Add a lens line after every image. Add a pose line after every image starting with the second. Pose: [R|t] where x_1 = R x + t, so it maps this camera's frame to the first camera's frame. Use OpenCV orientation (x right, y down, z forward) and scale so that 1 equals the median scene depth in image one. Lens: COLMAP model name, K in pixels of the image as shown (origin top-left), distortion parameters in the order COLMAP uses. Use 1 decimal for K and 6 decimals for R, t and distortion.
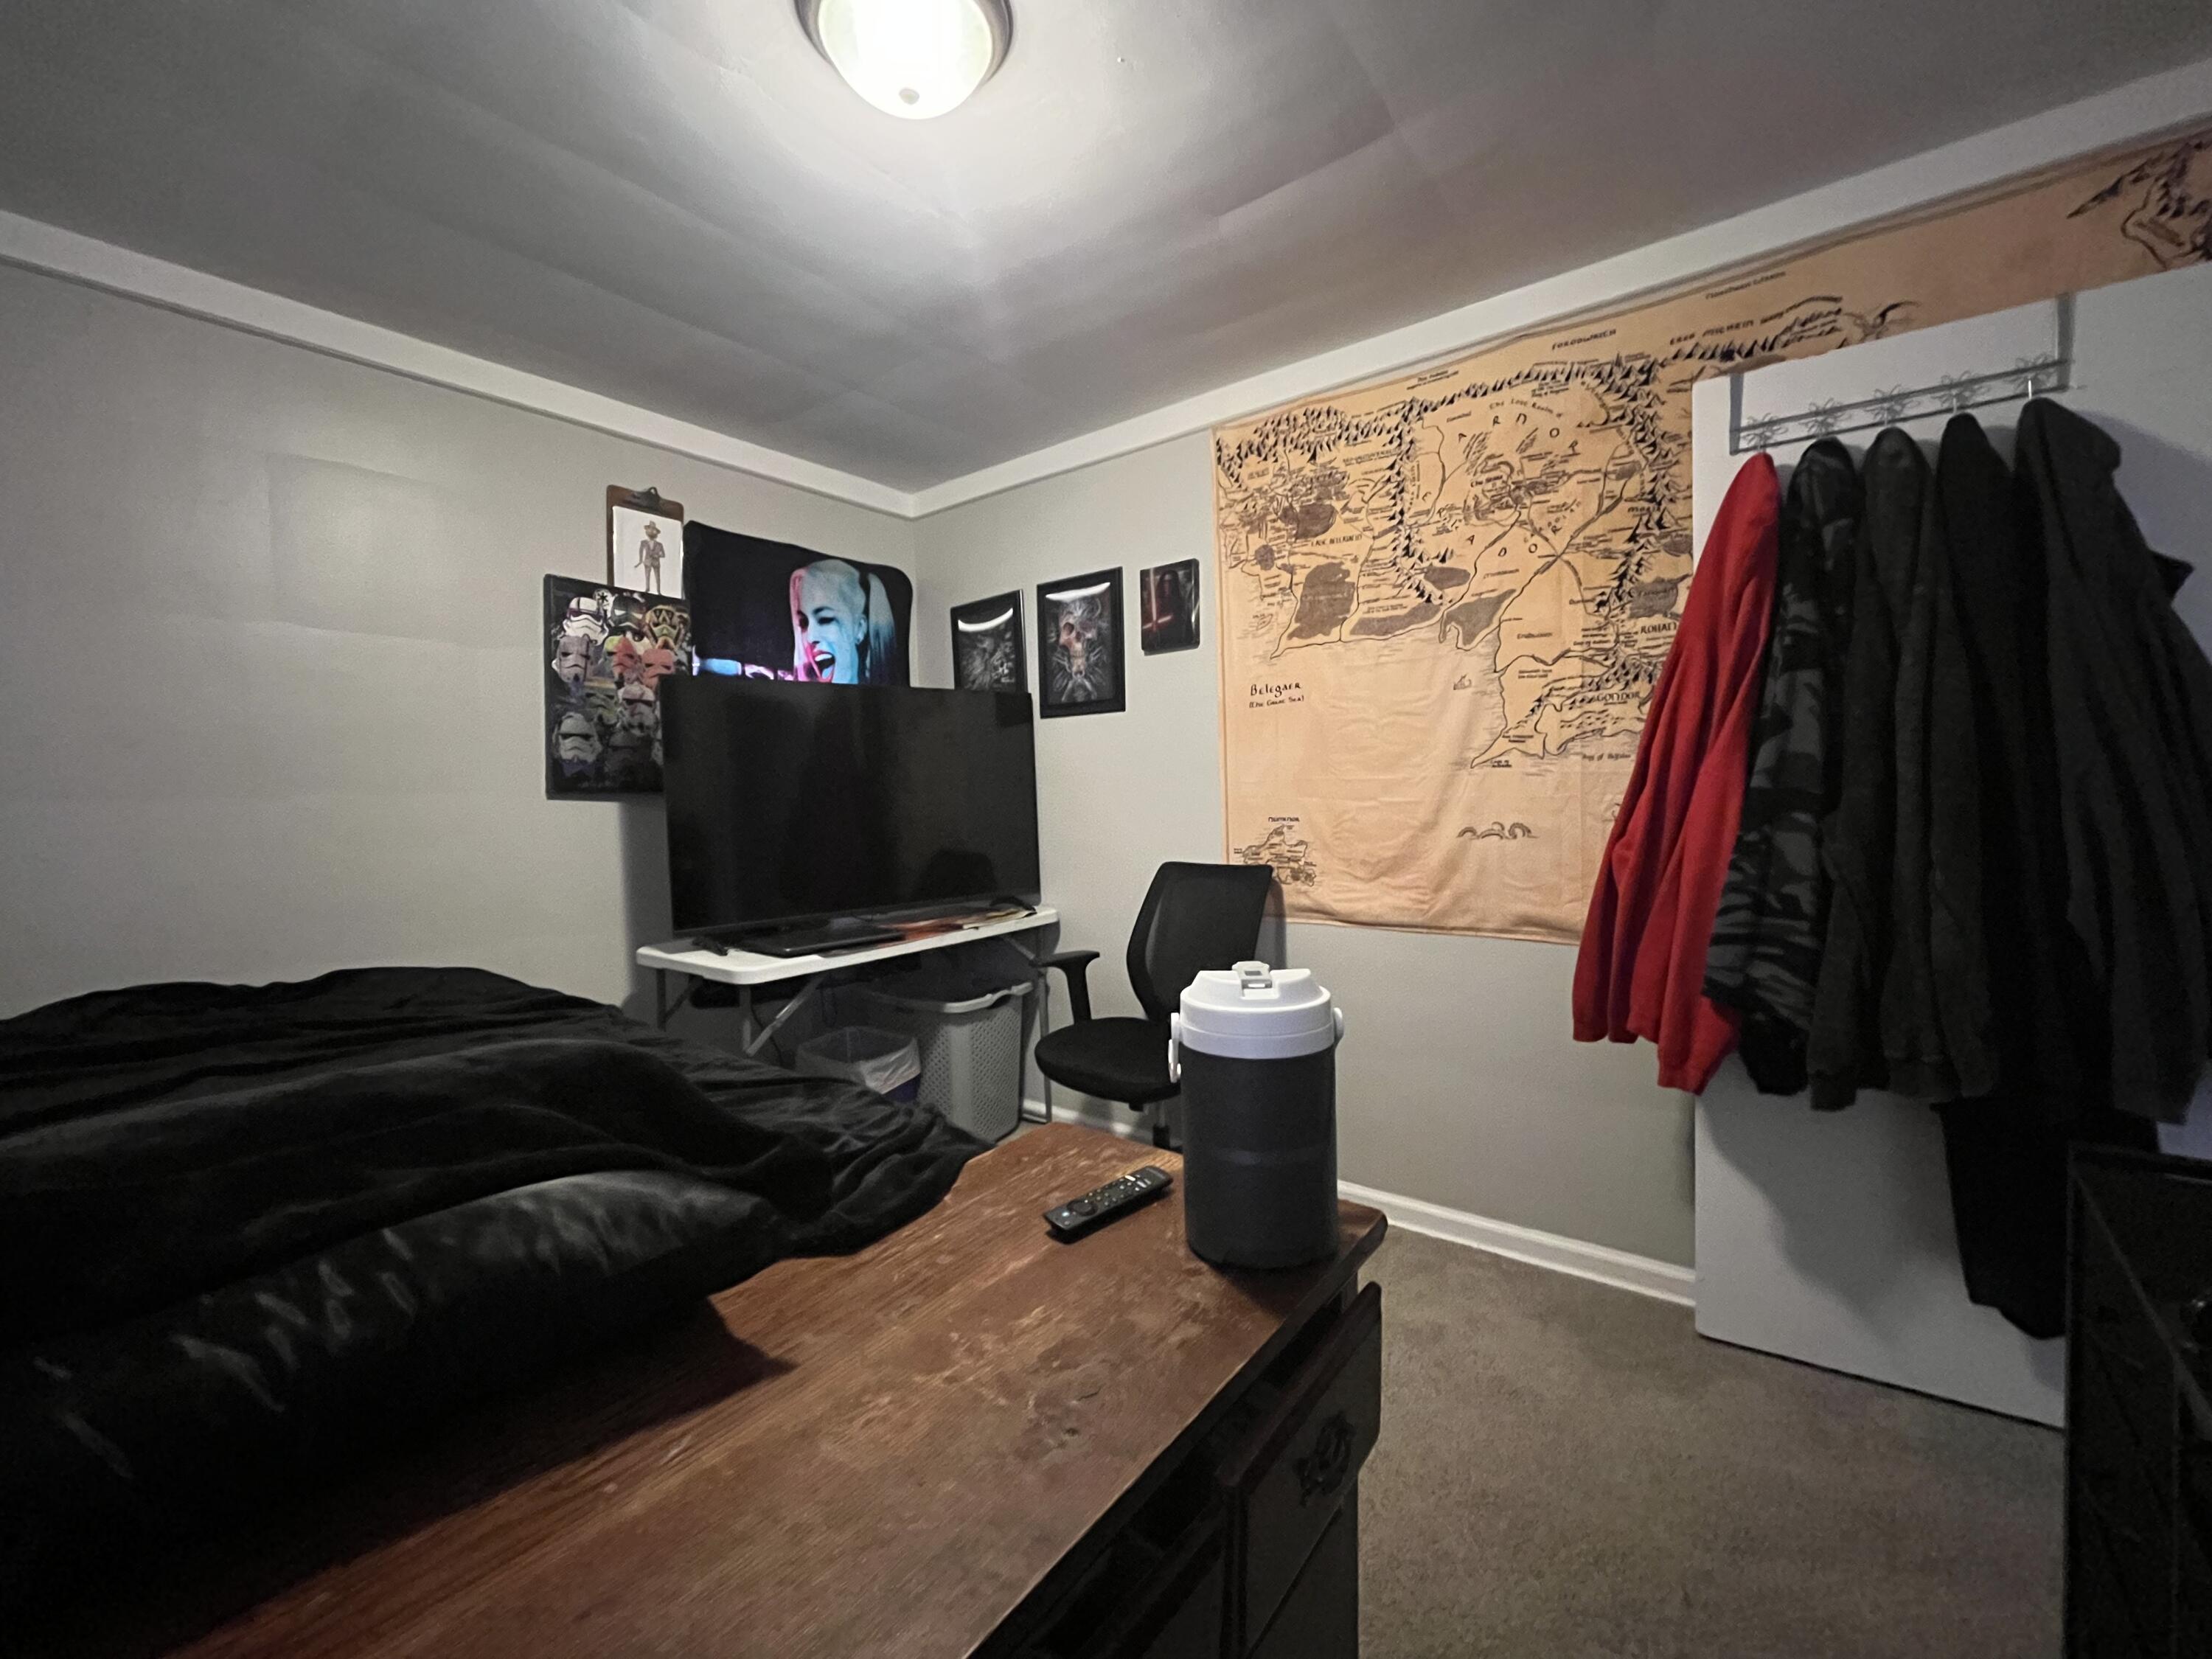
lens RADIAL K [[895.9, 0, 1113.9], [0, 895.9, 830.9], [0, 0, 1]] dist [-0.001980, 0.000186]
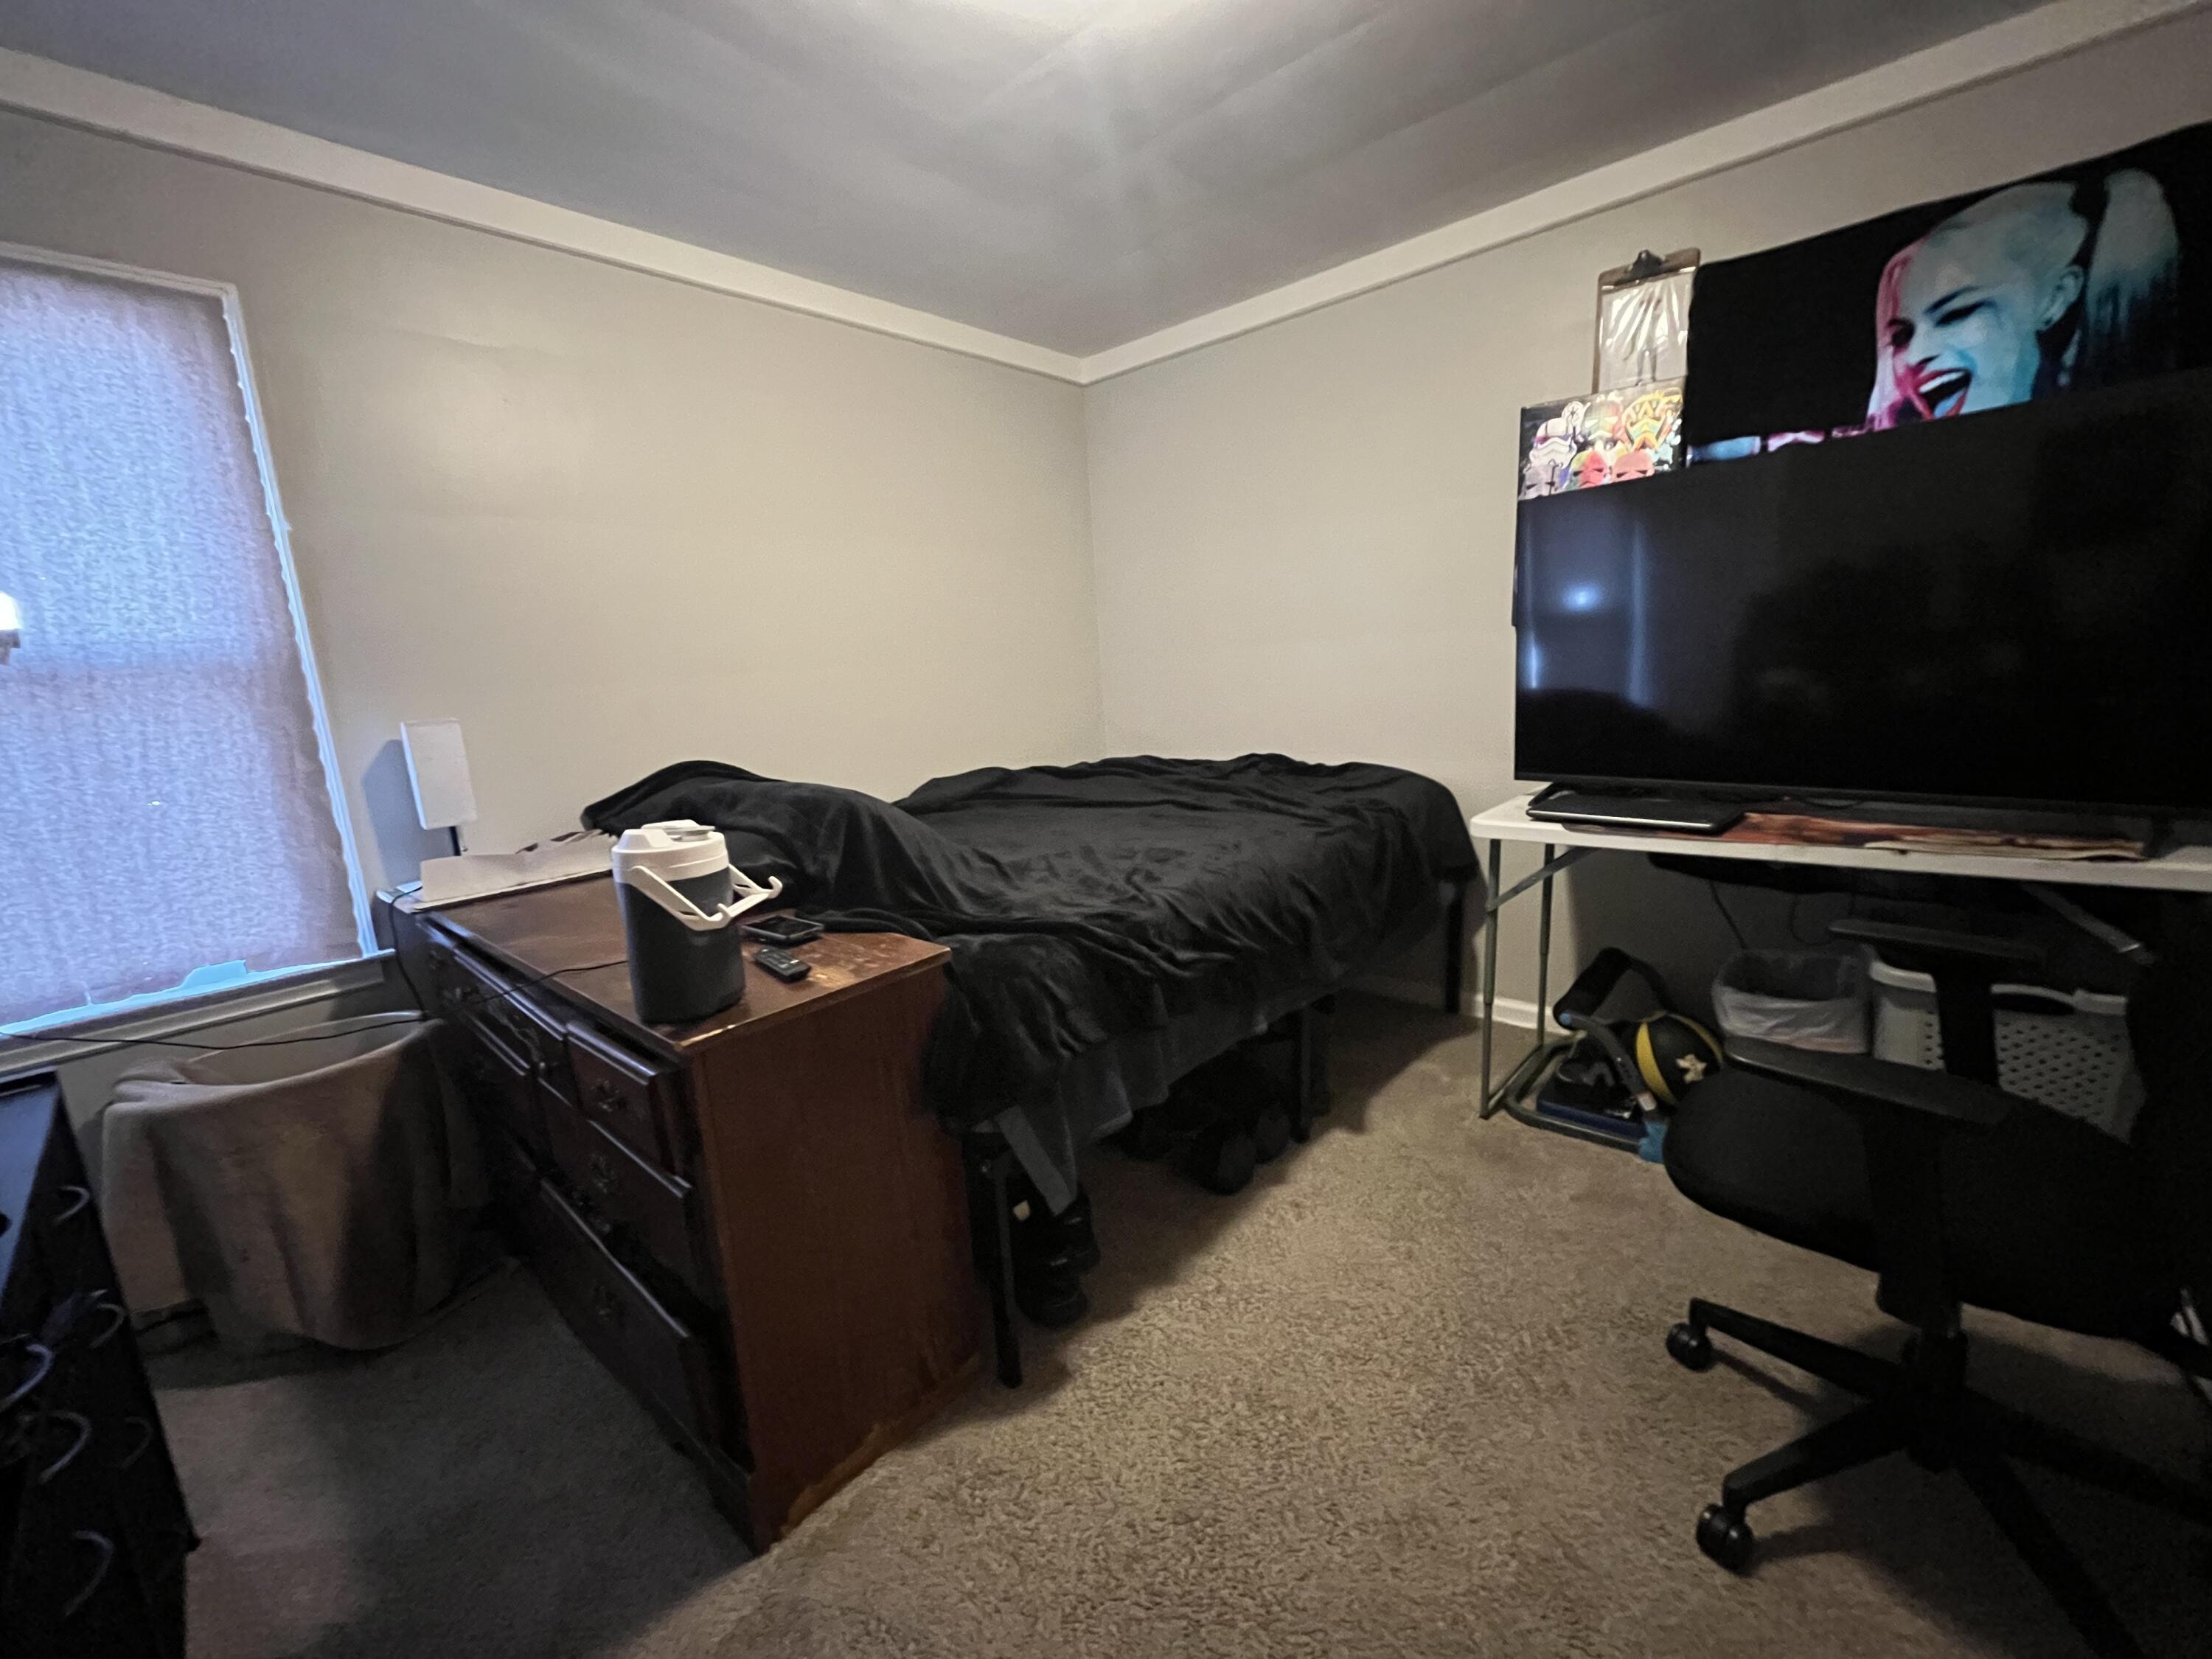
lens RADIAL K [[895.9, 0, 1111.8], [0, 895.9, 827.1], [0, 0, 1]] dist [-0.001980, 0.000186]
pose [[-0.071786, 0.204777, -0.976173, 0.392646], [0.015031, 0.978809, 0.204224, -0.027619], [0.997307, -0.000013, -0.073343, 0.484934]]
